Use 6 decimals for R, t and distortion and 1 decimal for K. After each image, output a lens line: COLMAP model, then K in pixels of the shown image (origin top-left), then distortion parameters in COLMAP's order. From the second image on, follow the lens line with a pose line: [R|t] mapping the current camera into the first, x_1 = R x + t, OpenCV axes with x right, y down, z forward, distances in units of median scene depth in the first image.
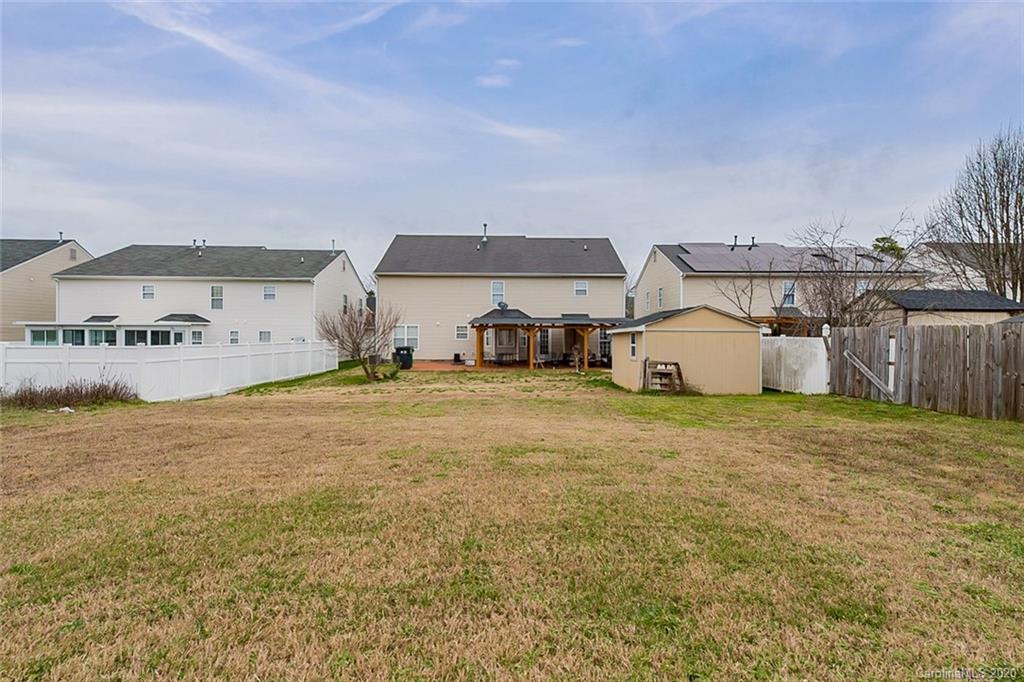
lens RADIAL K [[417.4, 0, 508.9], [0, 417.4, 338.0], [0, 0, 1]] dist [0.006979, -0.002865]
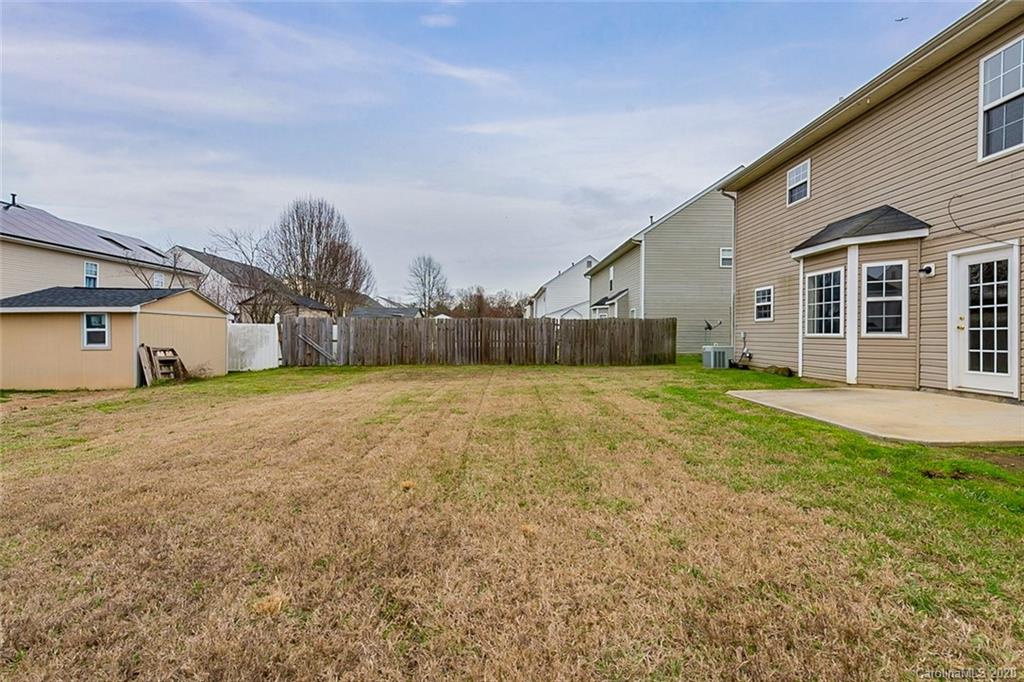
lens RADIAL K [[417.4, 0, 511.7], [0, 417.4, 336.7], [0, 0, 1]] dist [0.006979, -0.002865]
pose [[0.004940, -0.010631, 0.999931, -0.467526], [-0.004056, 0.999935, 0.010651, 0.018406], [-0.999980, -0.004108, 0.004896, 0.229306]]
